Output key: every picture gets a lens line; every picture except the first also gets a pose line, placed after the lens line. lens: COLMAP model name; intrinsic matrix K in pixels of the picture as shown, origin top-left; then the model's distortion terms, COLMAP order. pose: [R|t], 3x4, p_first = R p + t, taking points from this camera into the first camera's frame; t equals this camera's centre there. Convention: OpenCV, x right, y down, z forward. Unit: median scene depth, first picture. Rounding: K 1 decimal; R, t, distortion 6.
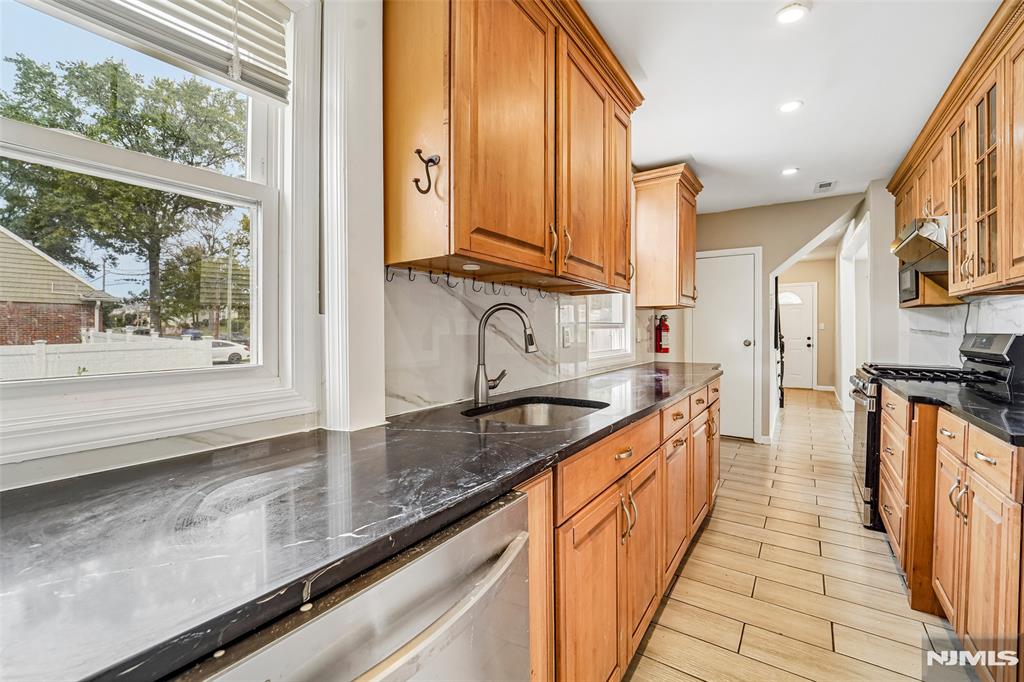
lens RADIAL K [[424.7, 0, 512.7], [0, 424.7, 335.4], [0, 0, 1]] dist [-0.001215, -0.001451]
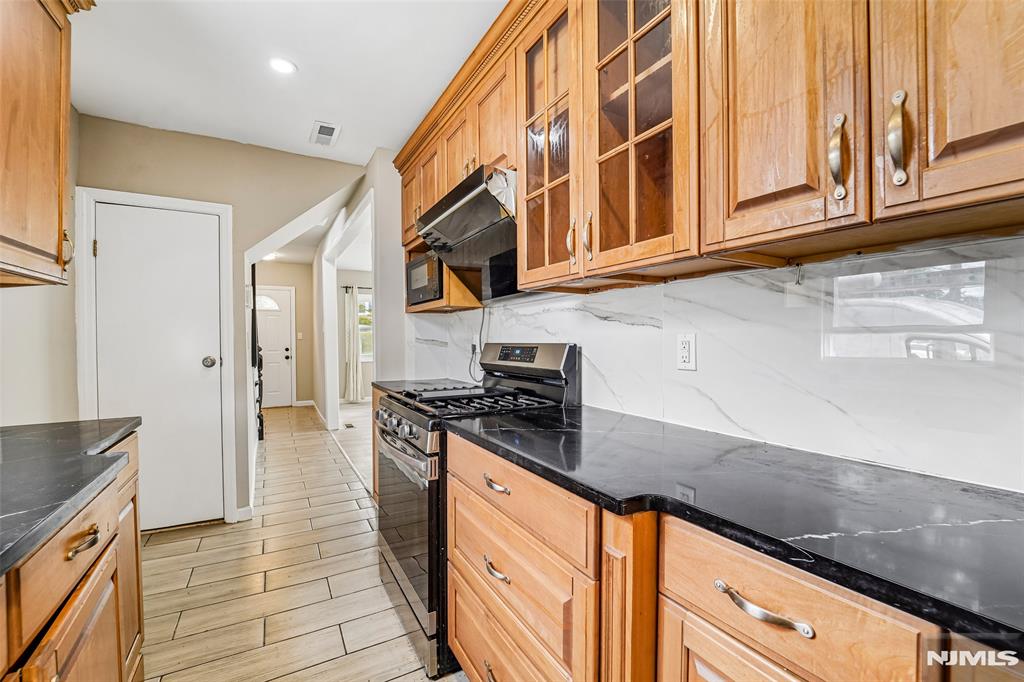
lens RADIAL K [[424.7, 0, 514.6], [0, 424.7, 342.6], [0, 0, 1]] dist [-0.001215, -0.001451]
pose [[0.435438, -0.008089, 0.900183, 0.256703], [0.014641, 0.999891, 0.001903, -0.005663], [-0.900100, 0.012351, 0.435509, 0.446124]]
